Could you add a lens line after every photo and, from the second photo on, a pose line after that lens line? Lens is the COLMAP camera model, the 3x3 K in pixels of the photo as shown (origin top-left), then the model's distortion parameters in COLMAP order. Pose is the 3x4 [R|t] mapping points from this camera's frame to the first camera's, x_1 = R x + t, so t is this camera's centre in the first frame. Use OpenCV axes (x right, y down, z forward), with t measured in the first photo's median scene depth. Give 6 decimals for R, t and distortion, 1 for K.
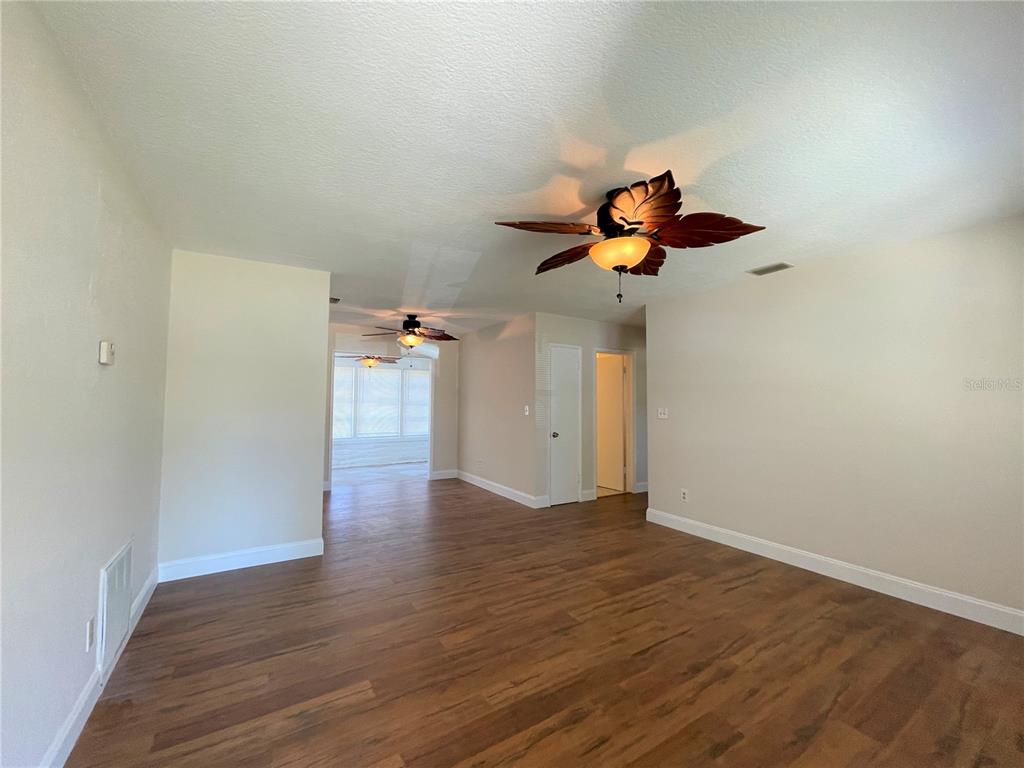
lens RADIAL K [[413.3, 0, 509.0], [0, 413.3, 387.1], [0, 0, 1]] dist [0.000039, 0.000335]
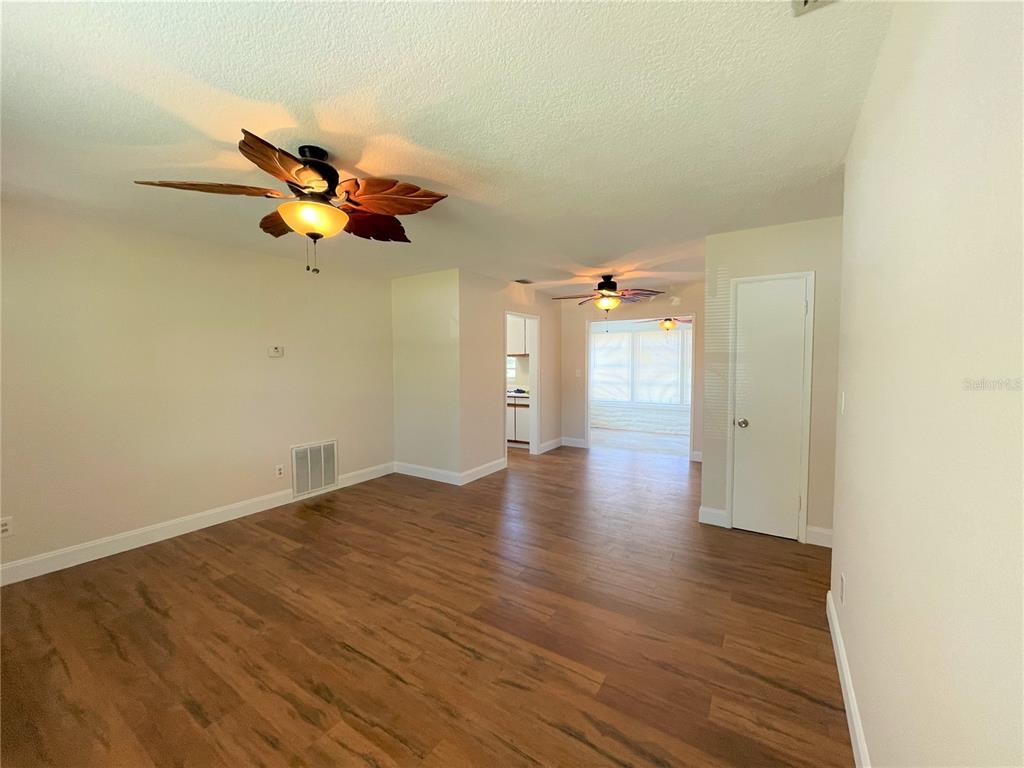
lens RADIAL K [[413.3, 0, 503.5], [0, 413.3, 382.8], [0, 0, 1]] dist [0.000039, 0.000335]
pose [[0.411519, 0.036401, -0.910674, 1.054221], [0.041669, 0.997406, 0.058697, 0.004629], [0.910448, -0.062102, 0.408934, 0.795242]]
